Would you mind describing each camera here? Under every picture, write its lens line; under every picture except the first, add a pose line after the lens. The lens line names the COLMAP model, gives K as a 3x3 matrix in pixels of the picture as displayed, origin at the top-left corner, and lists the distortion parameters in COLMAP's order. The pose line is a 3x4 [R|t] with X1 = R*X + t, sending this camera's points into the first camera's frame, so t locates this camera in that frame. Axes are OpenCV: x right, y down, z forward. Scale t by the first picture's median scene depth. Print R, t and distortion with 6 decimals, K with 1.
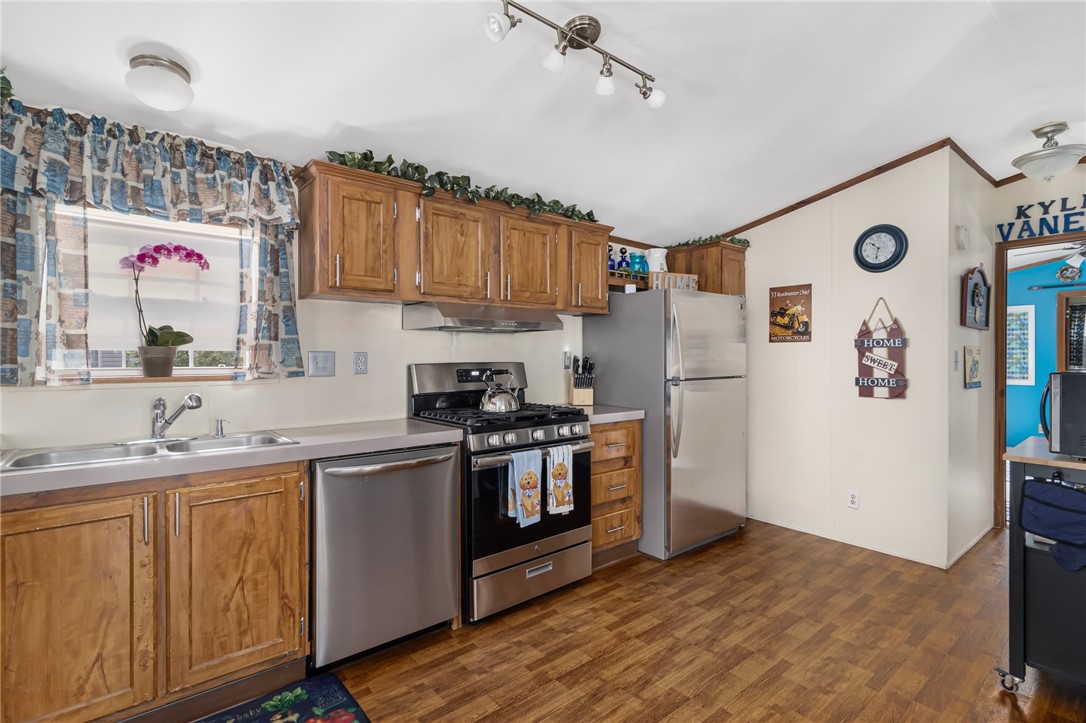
lens RADIAL K [[509.7, 0, 547.5], [0, 509.7, 358.3], [0, 0, 1]] dist [-0.000648, -0.000007]
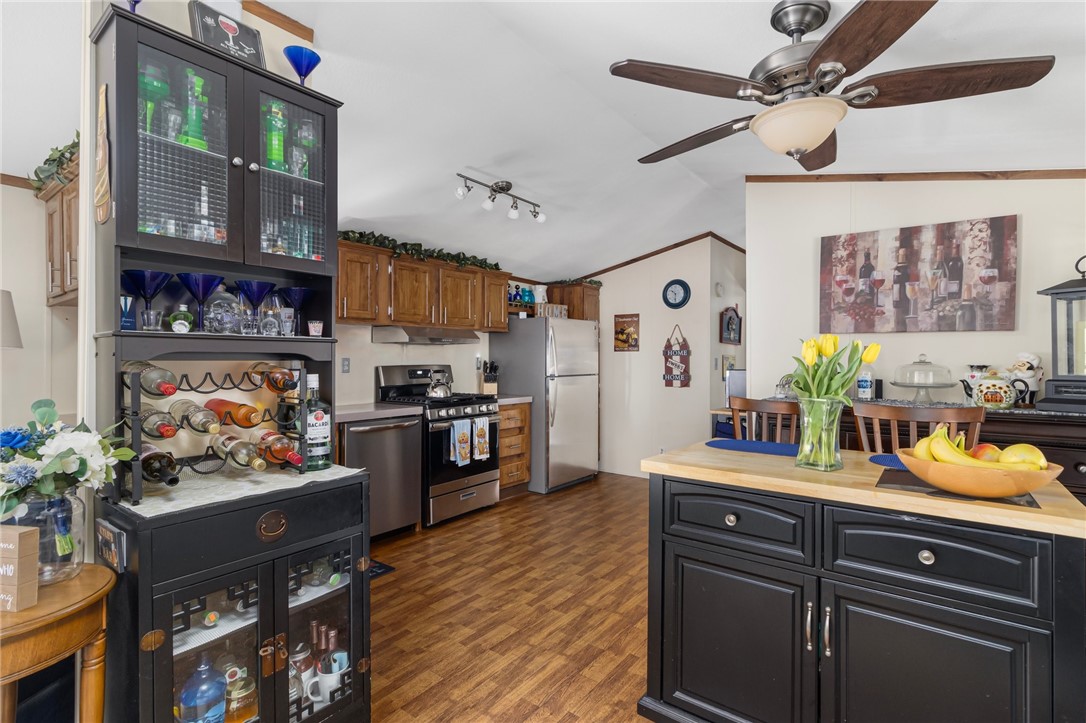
lens RADIAL K [[509.7, 0, 547.5], [0, 509.7, 358.3], [0, 0, 1]] dist [-0.000648, -0.000007]
pose [[0.973924, 0.003067, 0.226856, -0.115425], [-0.001823, 0.999982, -0.005694, -0.003468], [-0.226869, 0.005133, 0.973912, -0.511252]]
